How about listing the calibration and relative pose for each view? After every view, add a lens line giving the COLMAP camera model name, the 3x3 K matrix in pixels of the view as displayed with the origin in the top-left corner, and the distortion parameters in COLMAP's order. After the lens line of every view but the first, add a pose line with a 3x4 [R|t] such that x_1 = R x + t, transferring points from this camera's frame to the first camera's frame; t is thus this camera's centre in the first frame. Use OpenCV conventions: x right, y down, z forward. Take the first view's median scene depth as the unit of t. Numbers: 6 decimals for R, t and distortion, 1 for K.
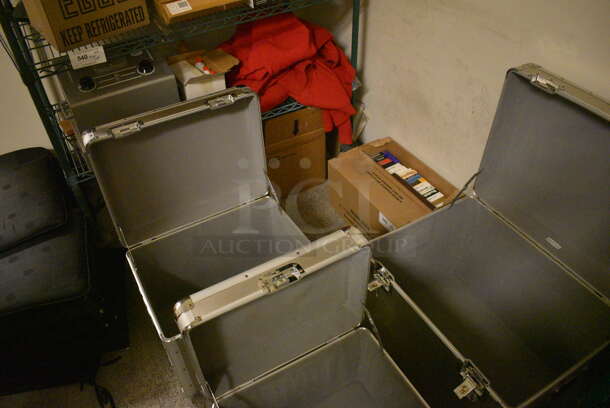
lens RADIAL K [[469.9, 0, 305.0], [0, 469.9, 204.0], [0, 0, 1]] dist [-0.094049, 0.005517]
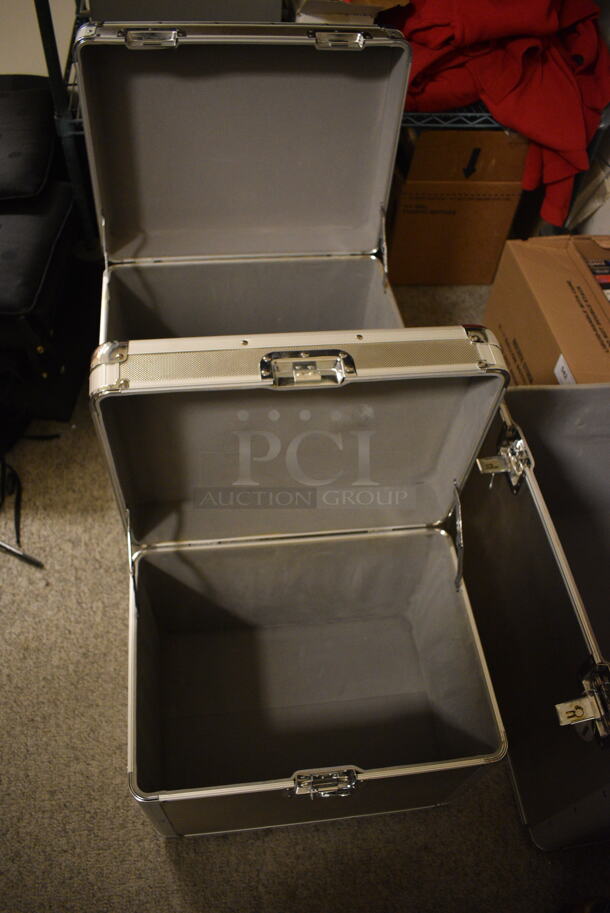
lens RADIAL K [[703.4, 0, 302.2], [0, 703.4, 457.2], [0, 0, 1]] dist [-0.094049, 0.005517]
pose [[0.920412, 0.355228, -0.163264, 0.057404], [-0.318091, 0.923240, 0.215514, 0.048939], [0.227288, -0.146429, 0.962756, 0.152158]]
